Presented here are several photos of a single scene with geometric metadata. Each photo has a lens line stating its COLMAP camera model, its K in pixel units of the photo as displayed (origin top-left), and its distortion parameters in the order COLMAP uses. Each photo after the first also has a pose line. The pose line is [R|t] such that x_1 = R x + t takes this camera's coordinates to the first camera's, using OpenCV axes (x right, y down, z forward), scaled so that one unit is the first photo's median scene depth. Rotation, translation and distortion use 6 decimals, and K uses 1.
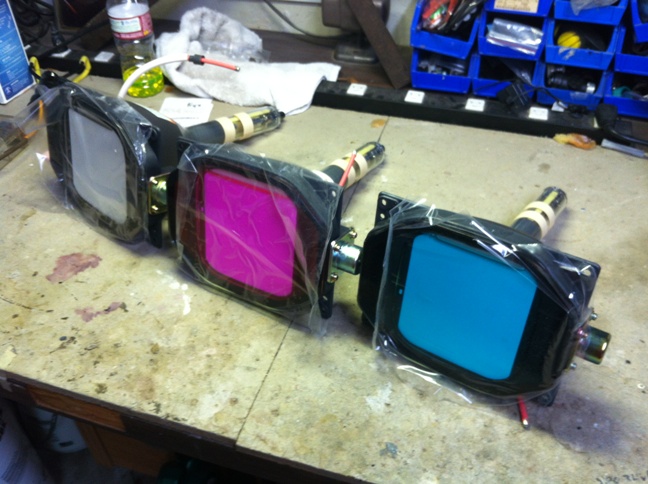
lens RADIAL K [[639.3, 0, 324.5], [0, 639.3, 246.1], [0, 0, 1]] dist [-0.098636, 0.000000]
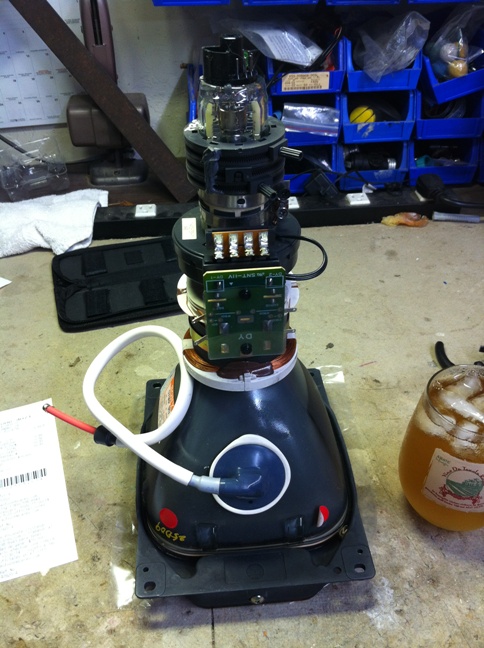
lens RADIAL K [[639.3, 0, 240.0], [0, 639.3, 319.0], [0, 0, 1]] dist [-0.098636, 0.000000]
pose [[0.924445, -0.222094, 0.309960, -0.123322], [0.250835, 0.966430, -0.055637, -0.039643], [-0.287198, 0.129182, 0.949120, 0.224750]]
